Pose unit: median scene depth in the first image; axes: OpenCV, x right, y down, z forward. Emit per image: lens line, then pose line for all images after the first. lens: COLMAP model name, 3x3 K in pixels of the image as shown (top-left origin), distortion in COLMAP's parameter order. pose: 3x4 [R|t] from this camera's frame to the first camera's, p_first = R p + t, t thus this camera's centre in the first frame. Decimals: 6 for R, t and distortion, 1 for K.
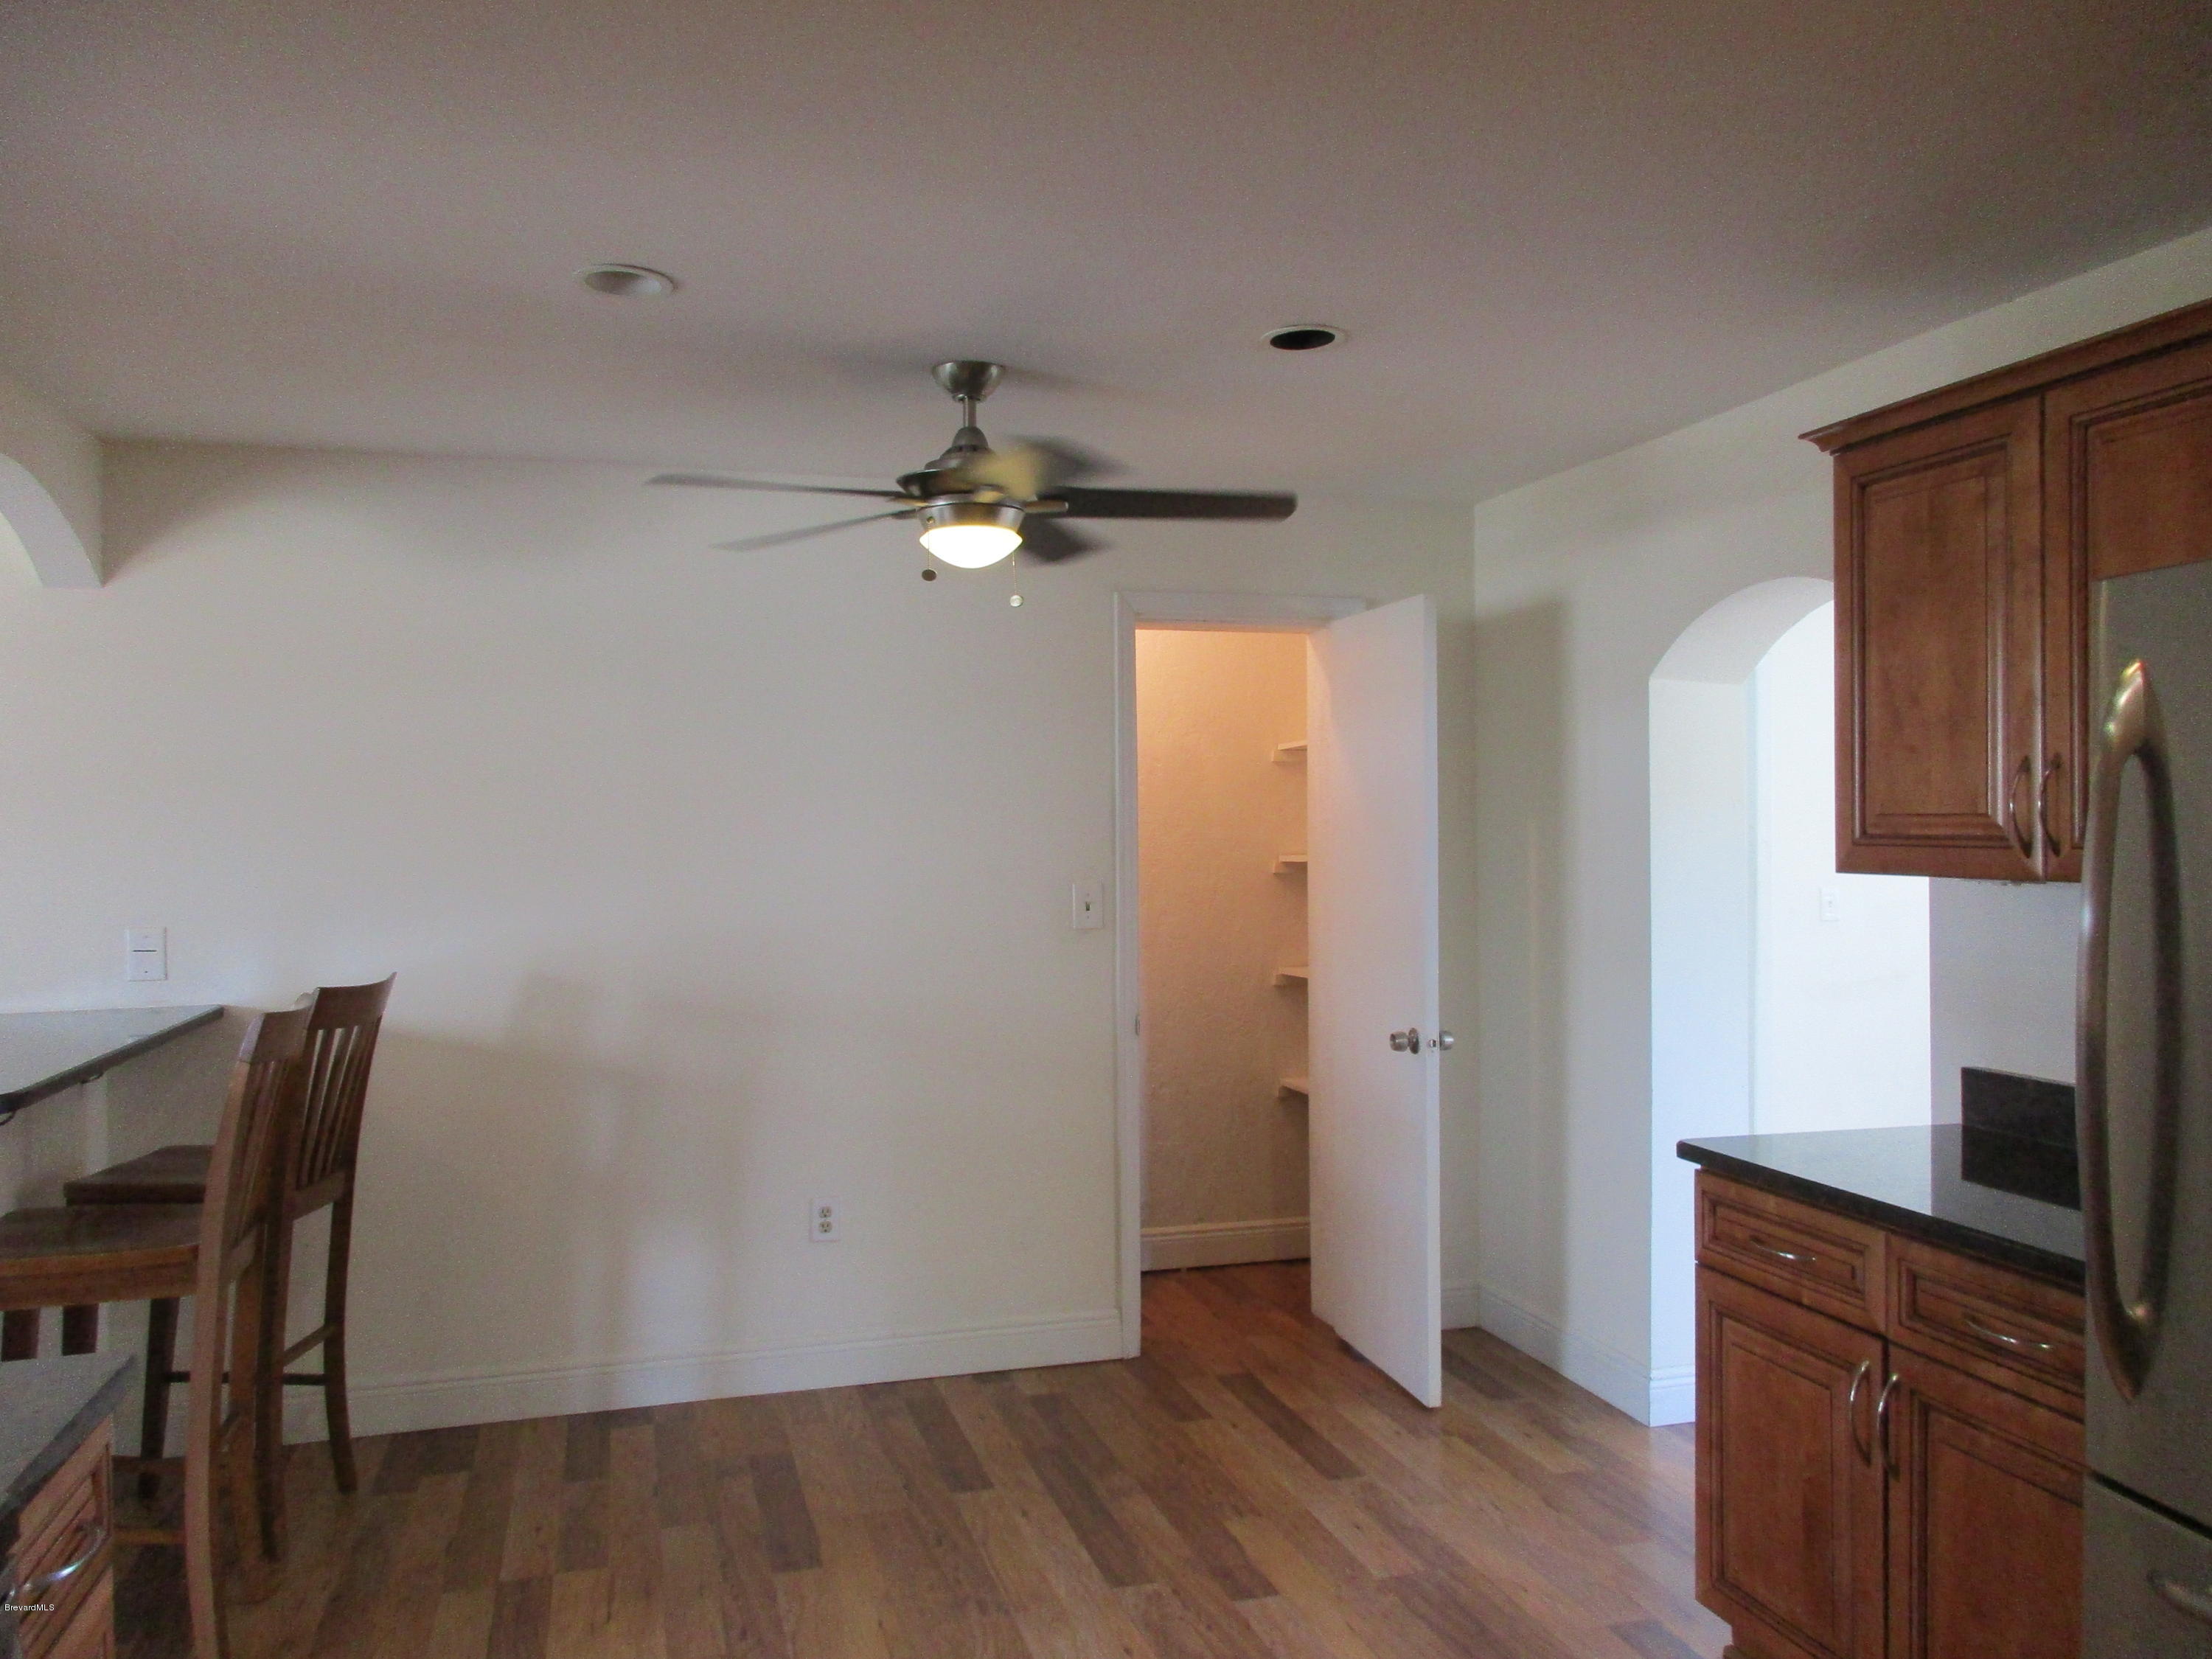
lens RADIAL K [[1658.4, 0, 1100.0], [0, 1658.4, 806.1], [0, 0, 1]] dist [0.003095, 0.003748]
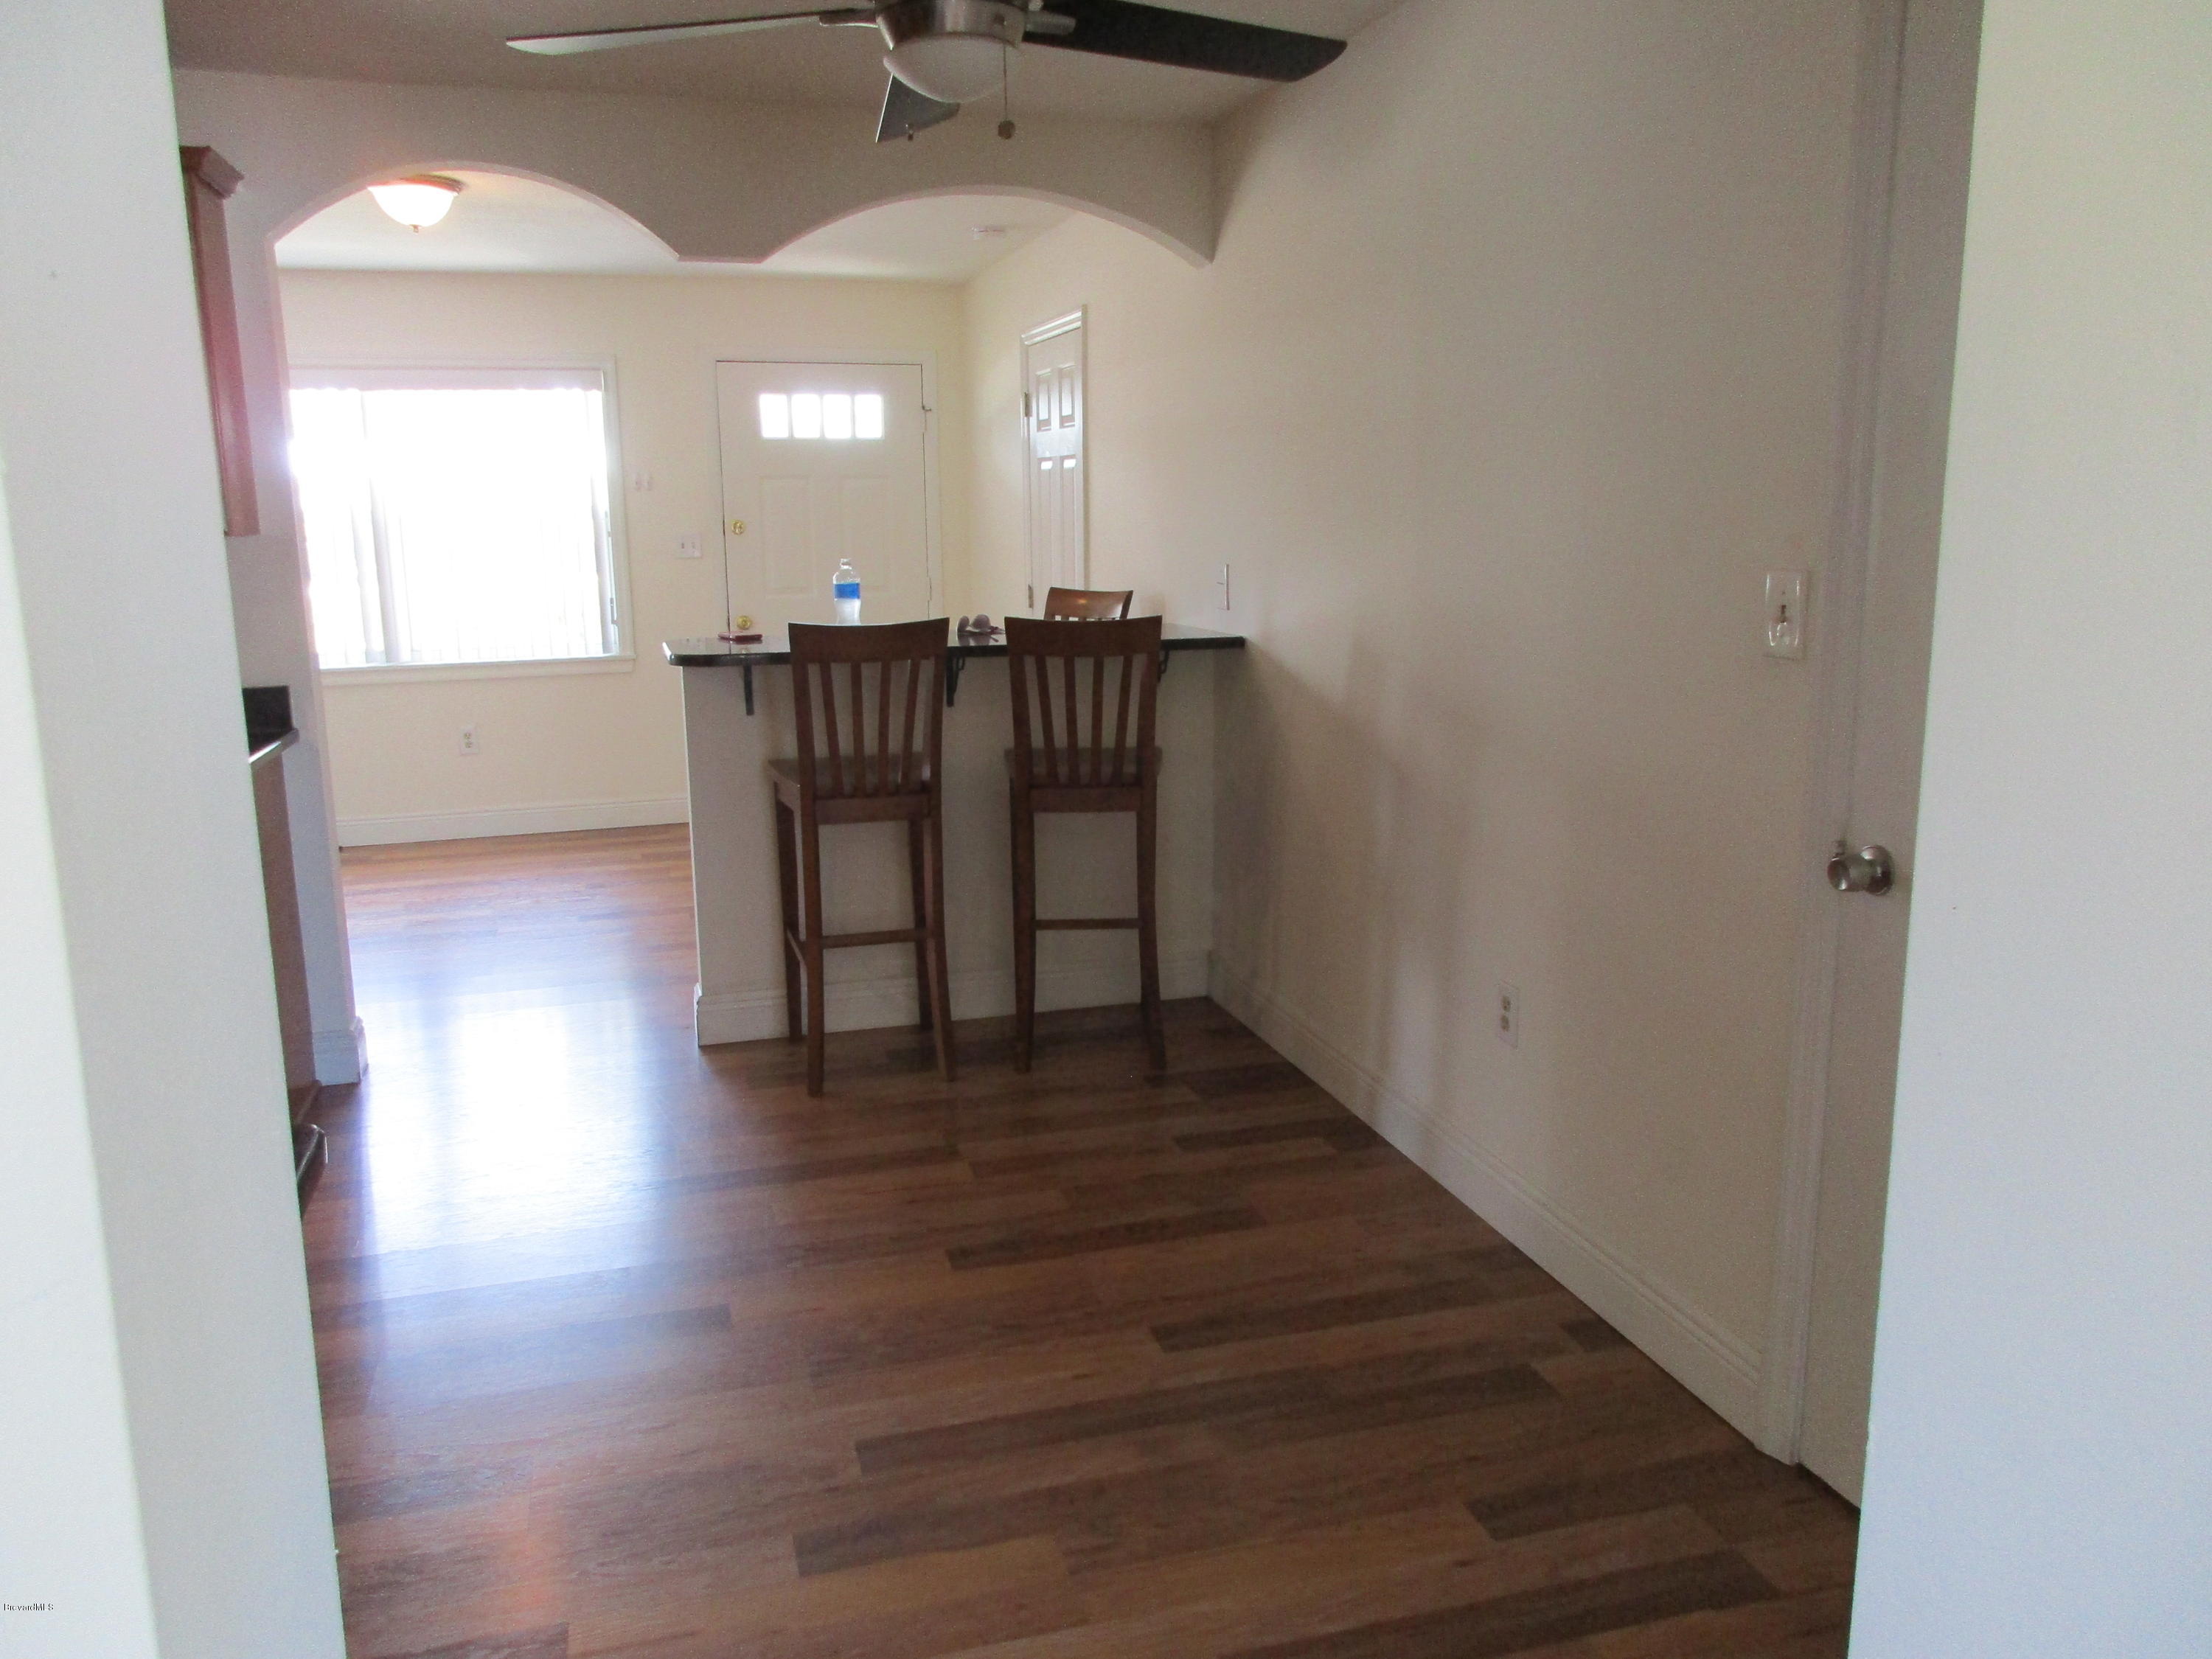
lens RADIAL K [[1658.4, 0, 1100.0], [0, 1658.4, 806.1], [0, 0, 1]] dist [0.003095, 0.003748]
pose [[0.018290, 0.197453, -0.980142, 0.582495], [0.017094, 0.980101, 0.197764, 0.011169], [0.999687, -0.020371, 0.014551, 0.883959]]
